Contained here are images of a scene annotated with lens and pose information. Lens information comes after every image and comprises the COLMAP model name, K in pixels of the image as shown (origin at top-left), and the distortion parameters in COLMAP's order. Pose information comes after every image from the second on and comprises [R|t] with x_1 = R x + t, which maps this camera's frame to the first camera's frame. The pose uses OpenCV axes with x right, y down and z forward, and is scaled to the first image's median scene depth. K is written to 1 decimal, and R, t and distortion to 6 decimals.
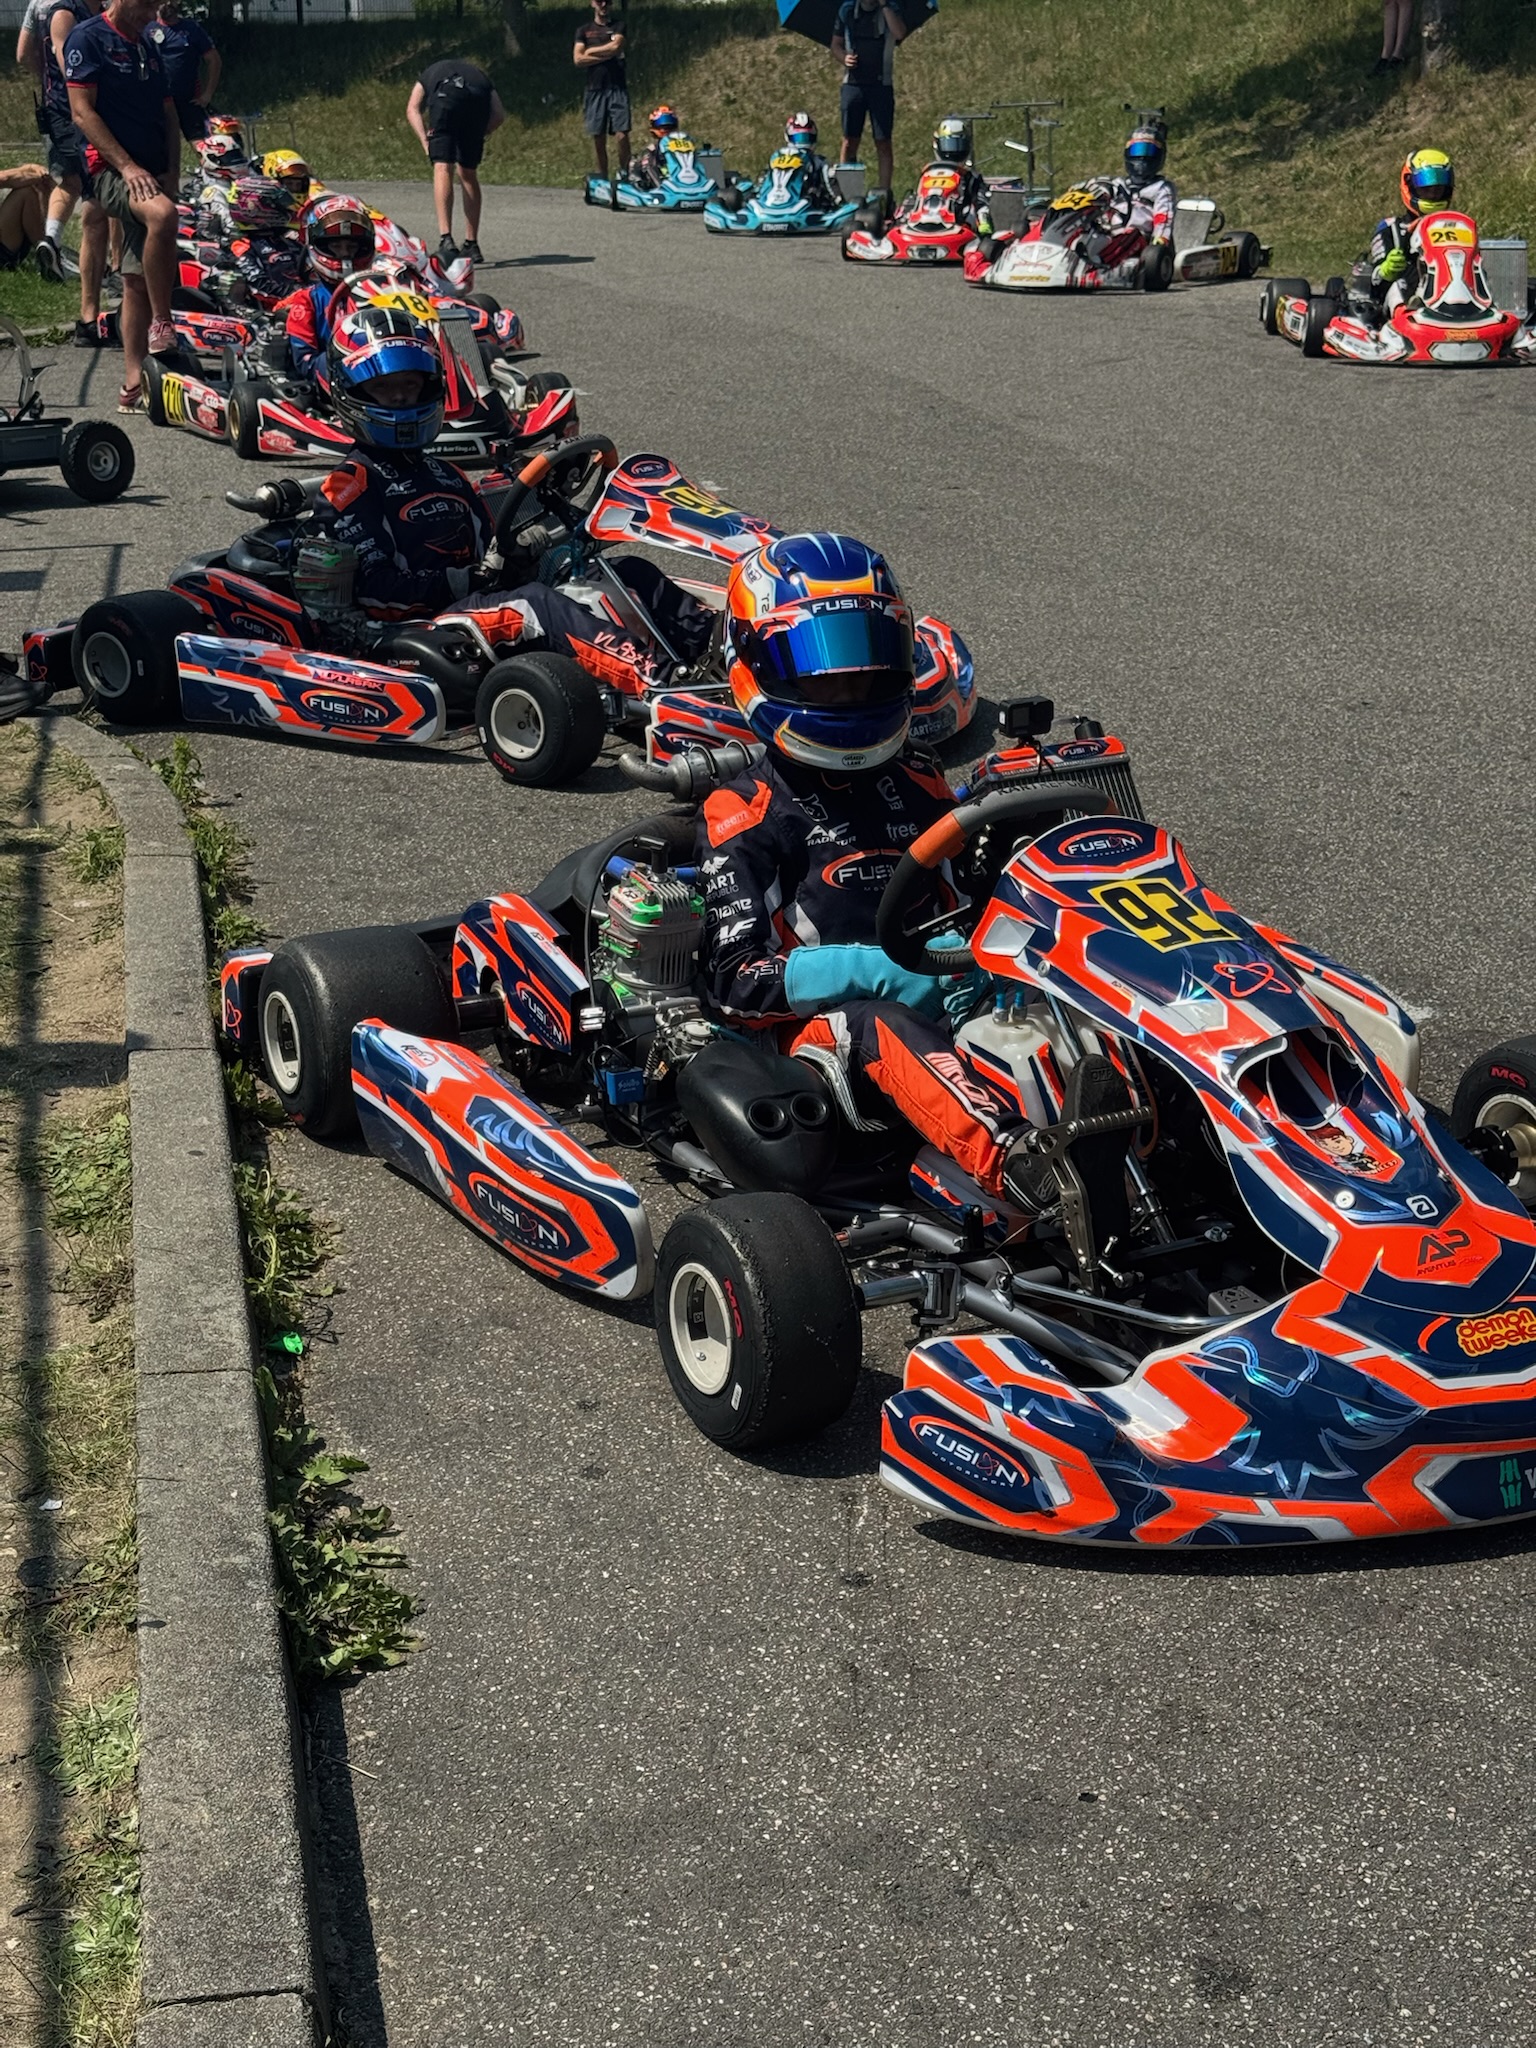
lens RADIAL K [[2885.5, 0, 768.0], [0, 2885.5, 1024.0], [0, 0, 1]] dist [0.150915, 0.000367]
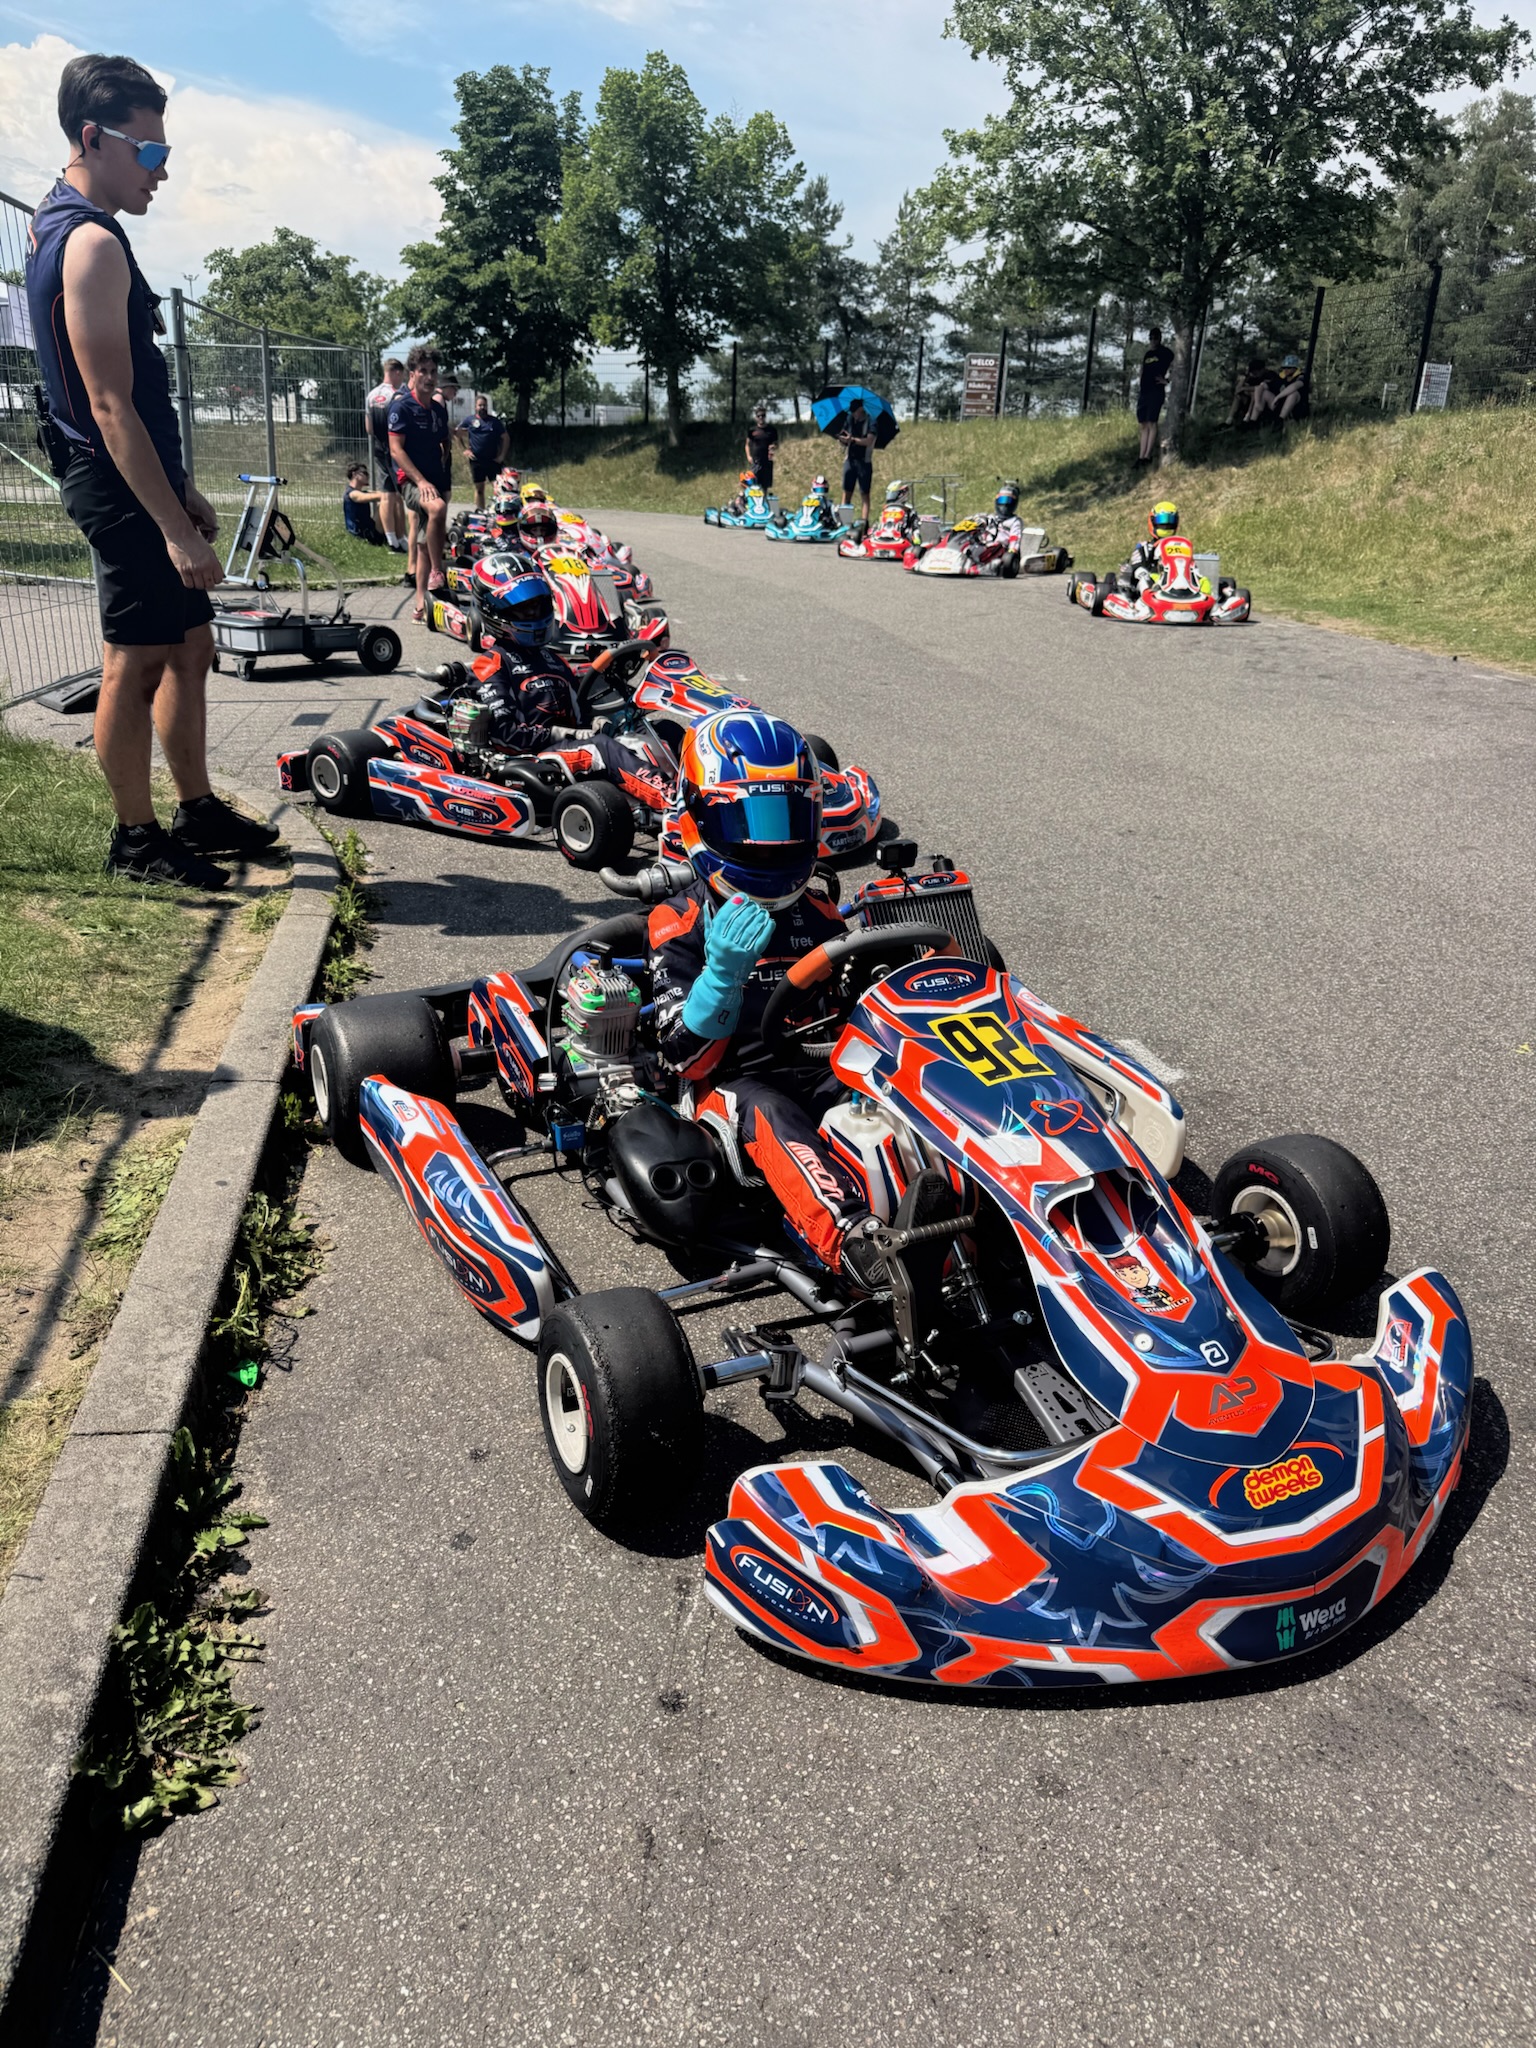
lens RADIAL K [[1431.2, 0, 765.2], [0, 1431.2, 1024.2], [0, 0, 1]] dist [0.181685, -0.355712]
pose [[0.998957, 0.040912, -0.020284, 0.048648], [-0.039846, 0.997932, 0.050441, -0.063872], [0.022306, -0.049581, 0.998521, 0.355098]]
